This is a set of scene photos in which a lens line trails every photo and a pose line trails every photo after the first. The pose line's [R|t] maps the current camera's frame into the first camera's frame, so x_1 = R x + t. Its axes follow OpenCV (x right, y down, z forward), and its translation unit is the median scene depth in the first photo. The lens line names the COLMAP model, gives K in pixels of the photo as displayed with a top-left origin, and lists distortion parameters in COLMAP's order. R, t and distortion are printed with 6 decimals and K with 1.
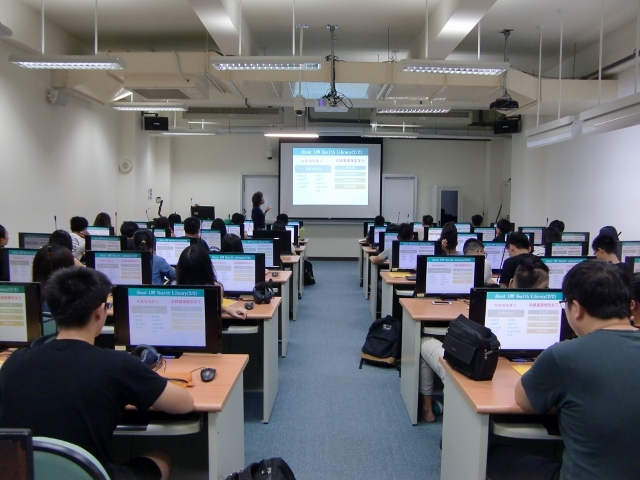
lens RADIAL K [[497.6, 0, 326.1], [0, 497.6, 239.9], [0, 0, 1]] dist [-0.100204, 0.073056]
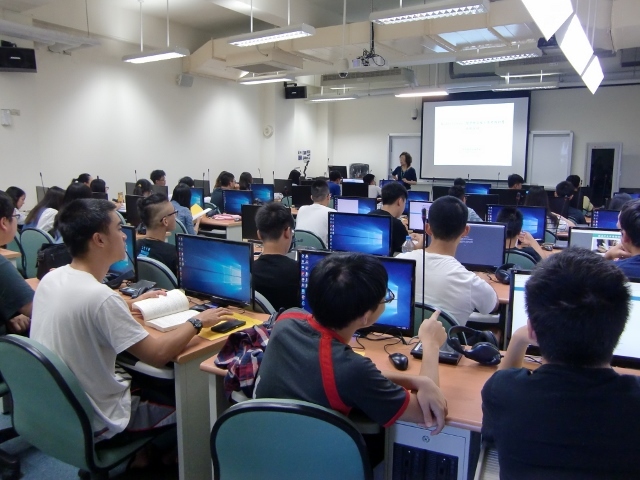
lens RADIAL K [[497.6, 0, 322.2], [0, 497.6, 233.4], [0, 0, 1]] dist [-0.100204, 0.073056]
pose [[0.837184, 0.074700, -0.541796, 0.569239], [-0.040638, 0.996386, 0.074583, -0.000526], [0.545409, -0.040422, 0.837195, 0.107244]]
